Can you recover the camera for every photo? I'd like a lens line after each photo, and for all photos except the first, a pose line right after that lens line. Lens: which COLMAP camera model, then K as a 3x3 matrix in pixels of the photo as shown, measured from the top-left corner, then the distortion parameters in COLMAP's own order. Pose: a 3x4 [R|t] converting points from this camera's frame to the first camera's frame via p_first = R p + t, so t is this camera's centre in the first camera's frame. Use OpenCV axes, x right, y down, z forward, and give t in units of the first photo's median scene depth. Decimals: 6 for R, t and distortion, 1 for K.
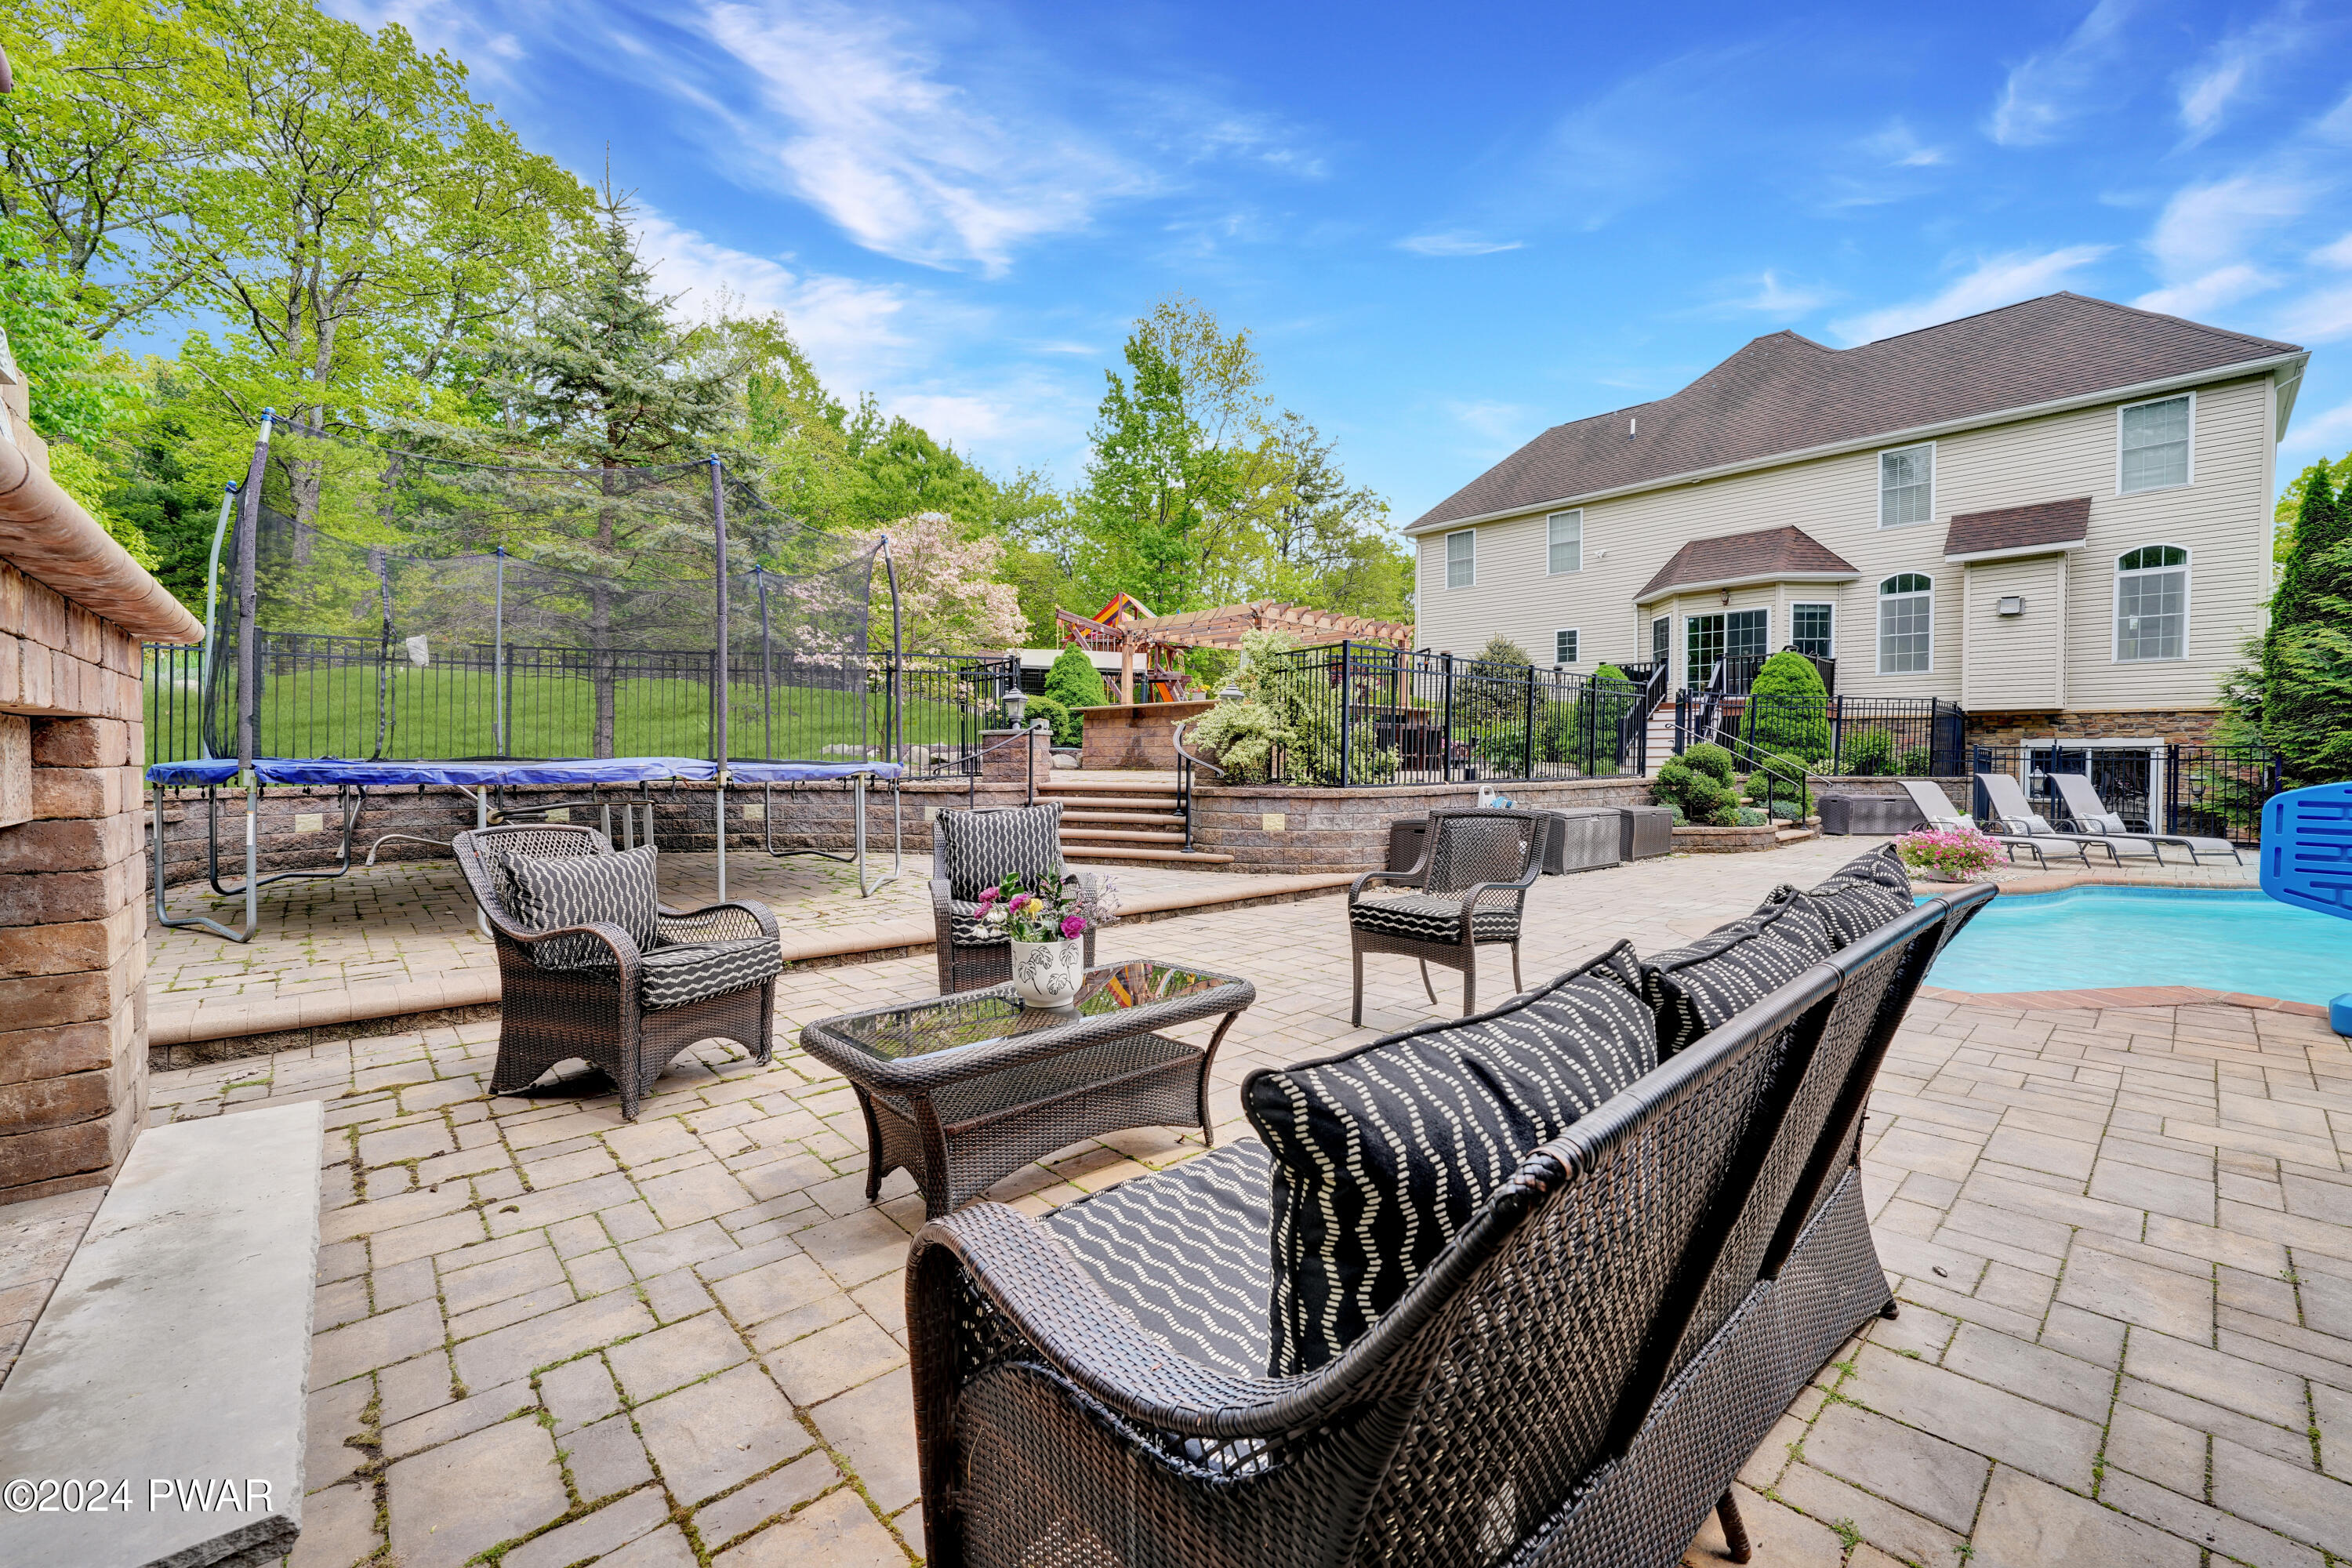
lens RADIAL K [[945.1, 0, 1176.0], [0, 945.1, 784.0], [0, 0, 1]] dist [-0.019122, 0.006621]
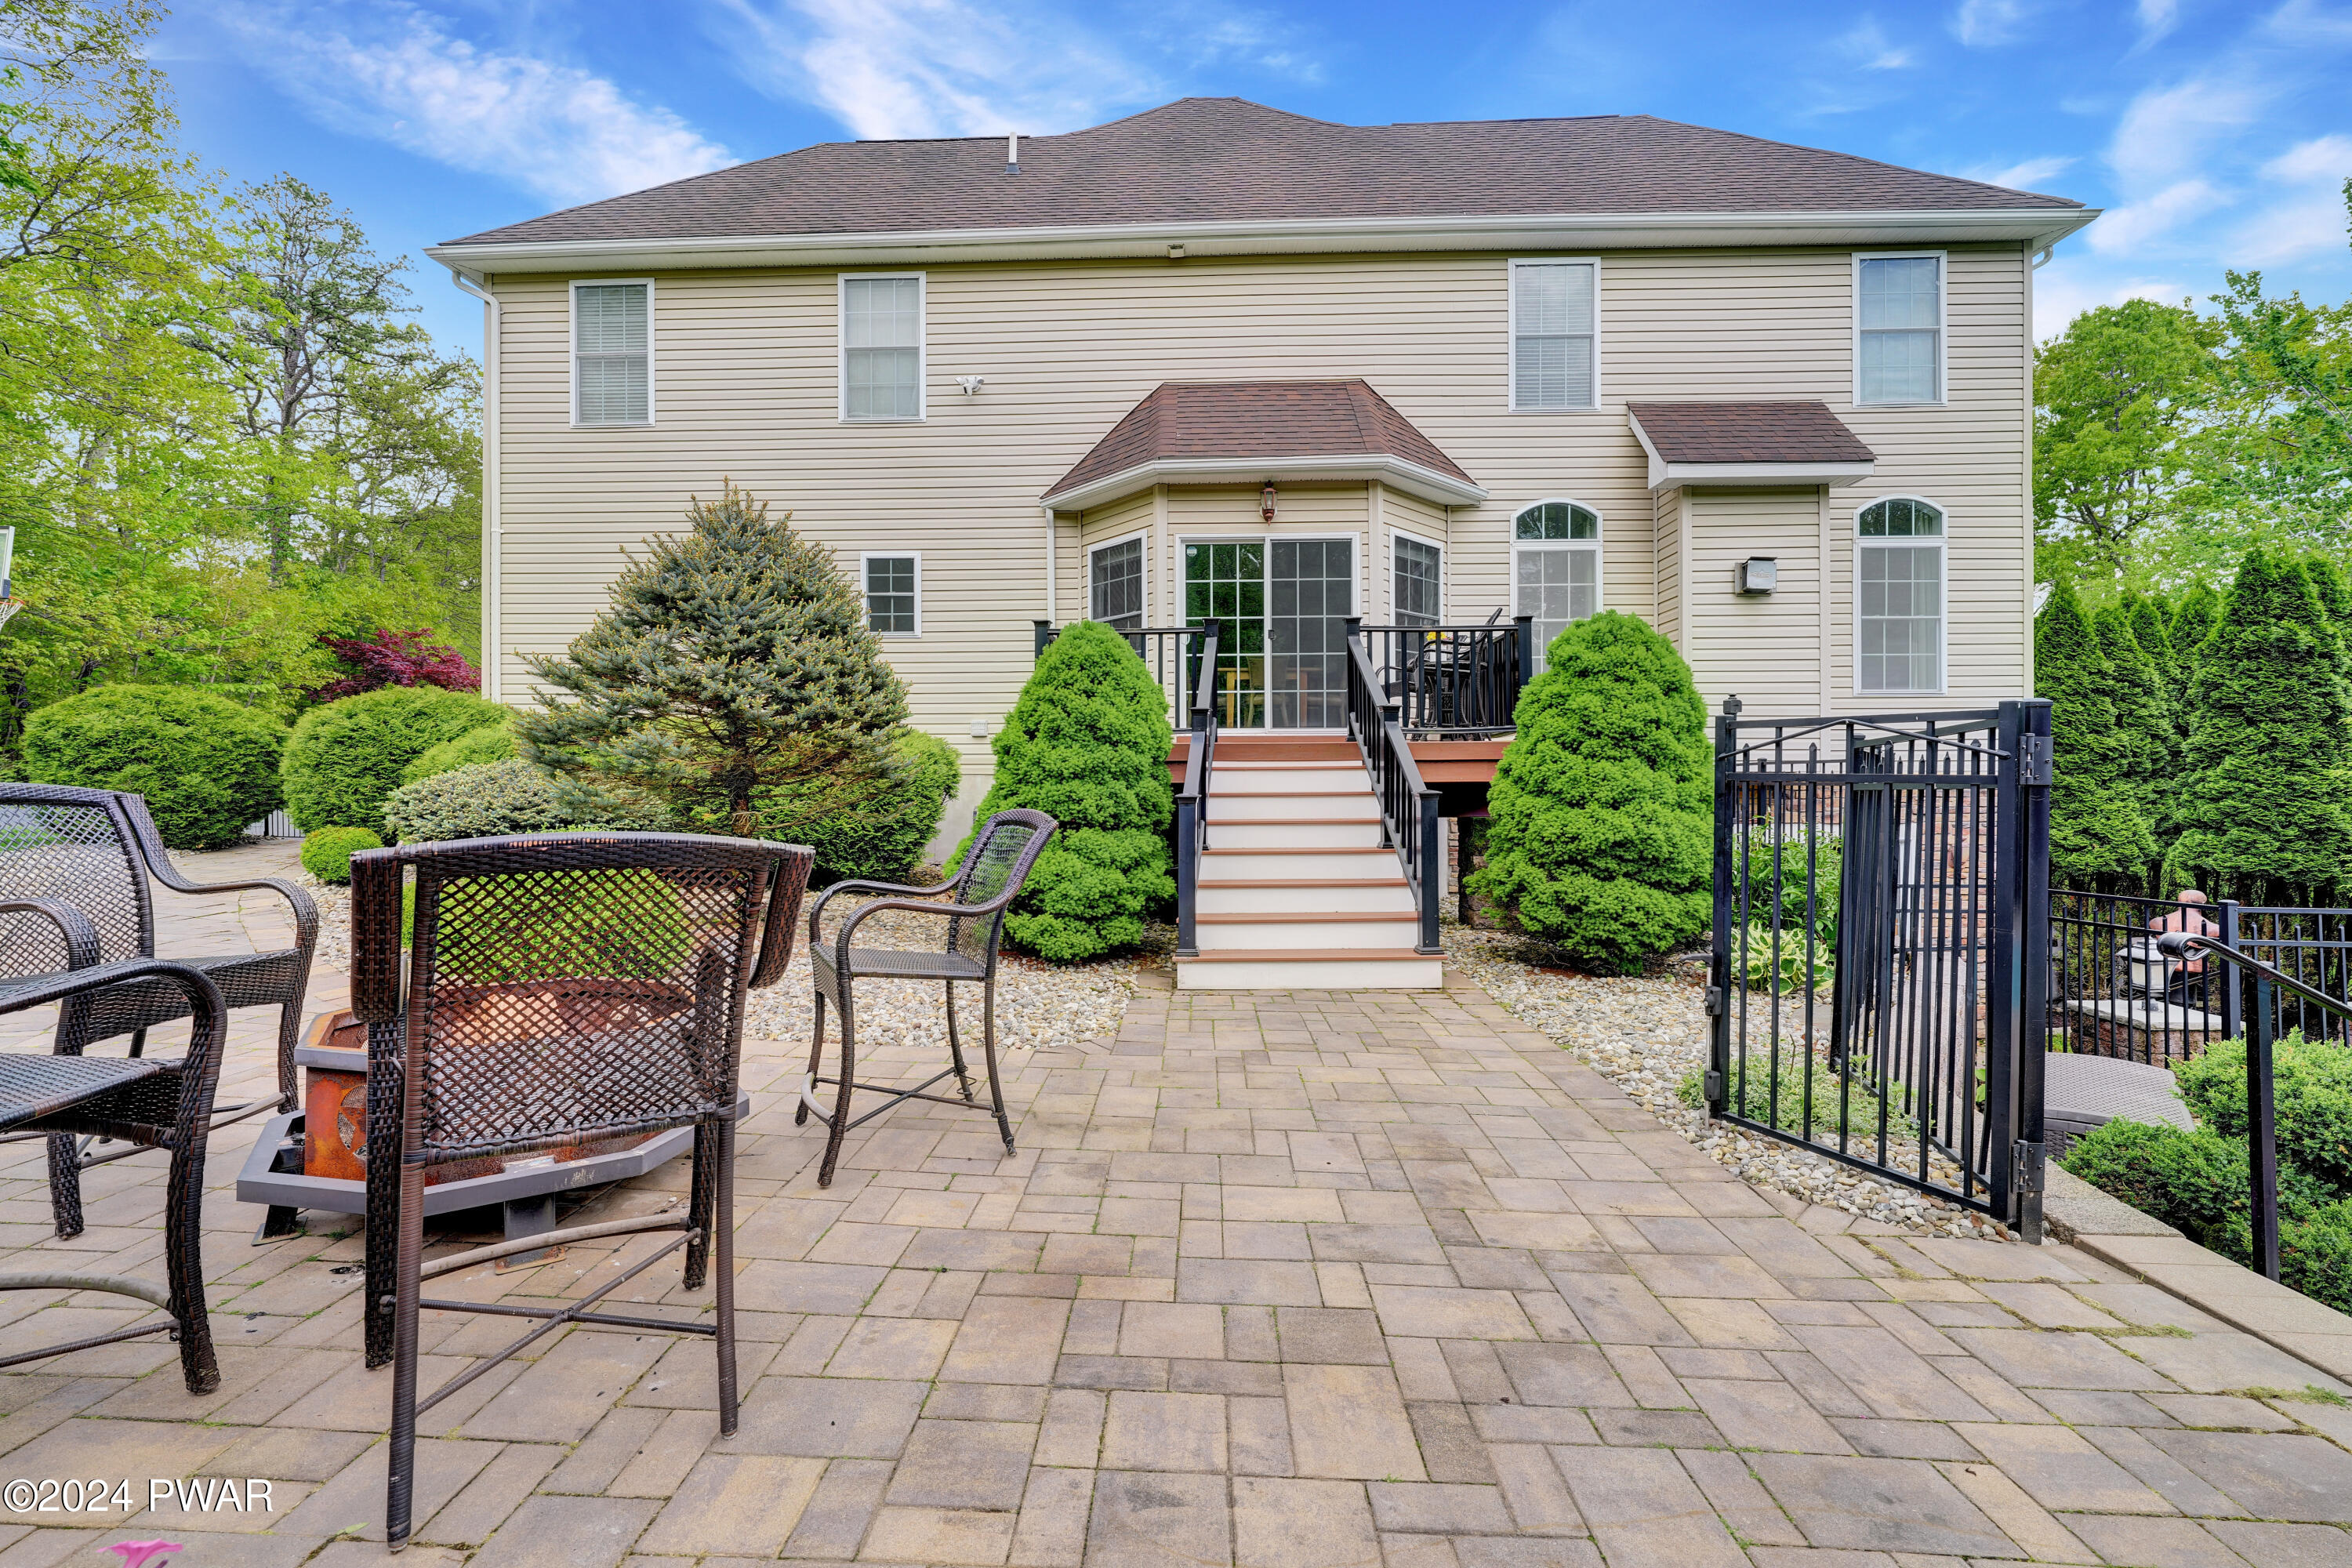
lens RADIAL K [[998.5, 0, 1180.1], [0, 998.5, 779.7], [0, 0, 1]] dist [-0.003608, 0.000325]
pose [[0.707442, -0.000509, 0.706772, 0.201518], [0.022282, 0.999519, -0.021584, -0.053714], [-0.706420, 0.031018, 0.707113, 0.628863]]
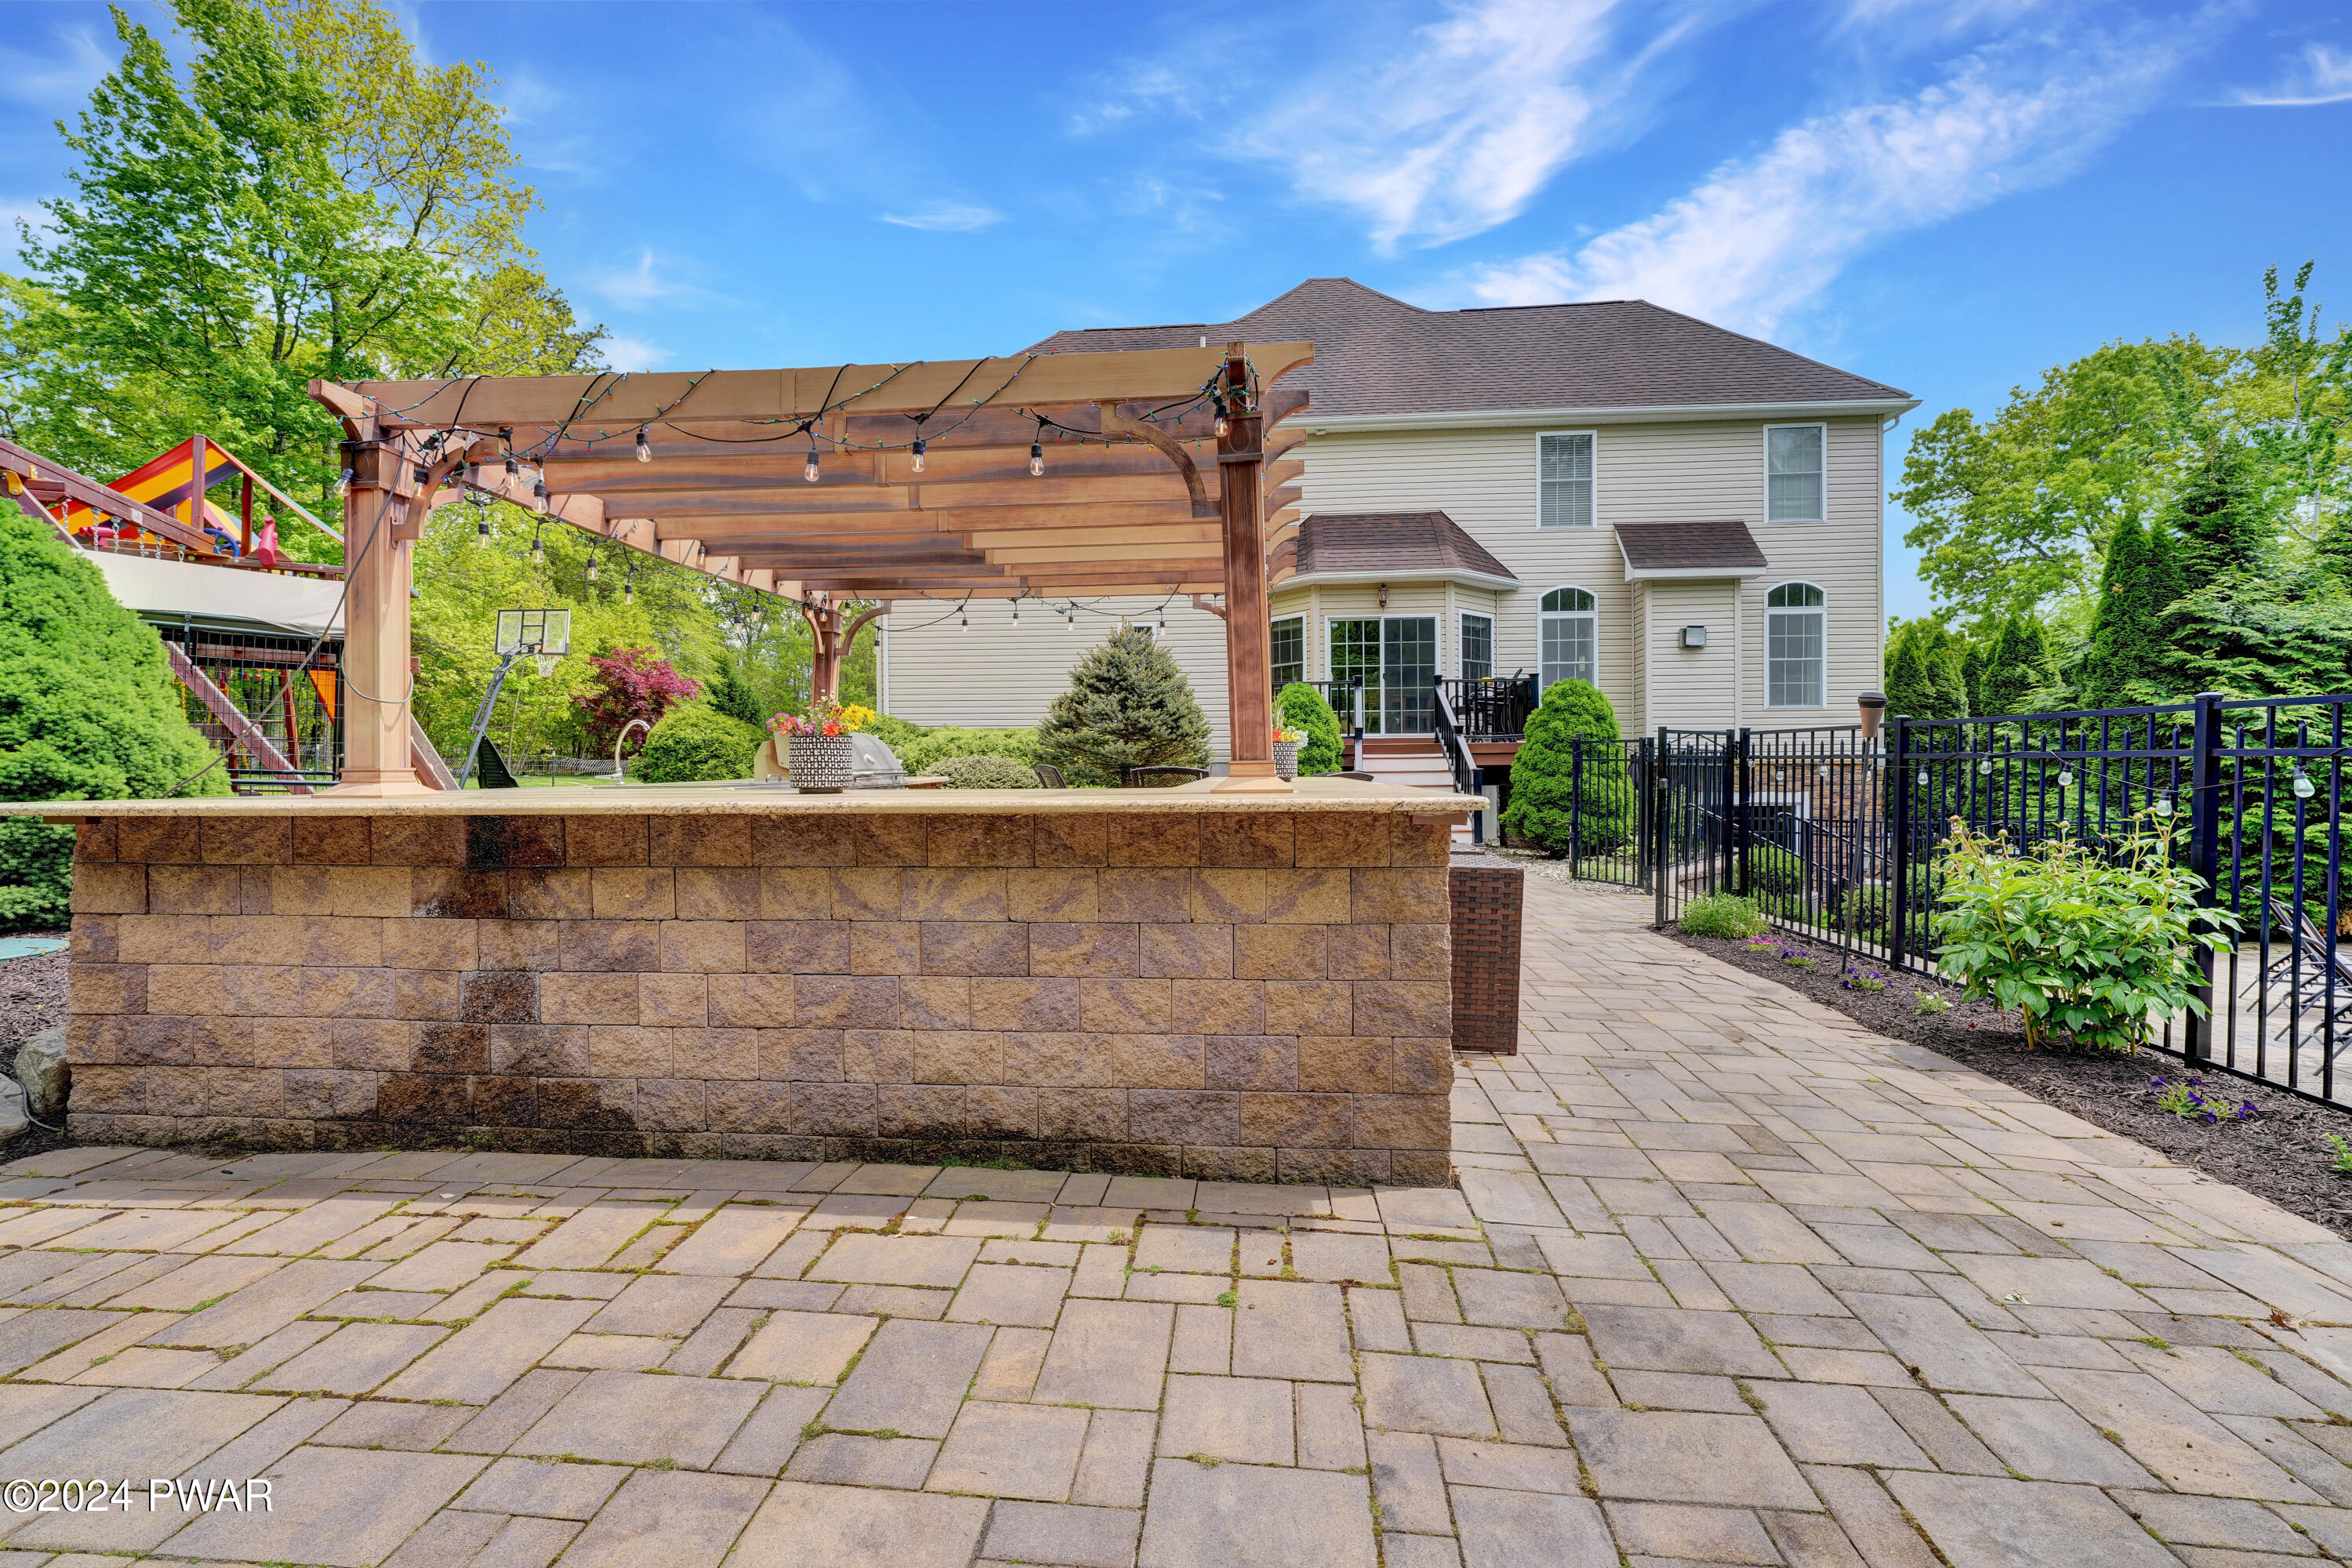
lens RADIAL K [[981.3, 0, 1164.5], [0, 981.3, 777.1], [0, 0, 1]] dist [0.002698, 0.000256]
pose [[0.765509, -0.007390, 0.643383, -0.027821], [0.022850, 0.999616, -0.015705, -0.046288], [-0.643020, 0.026724, 0.765383, 0.477571]]
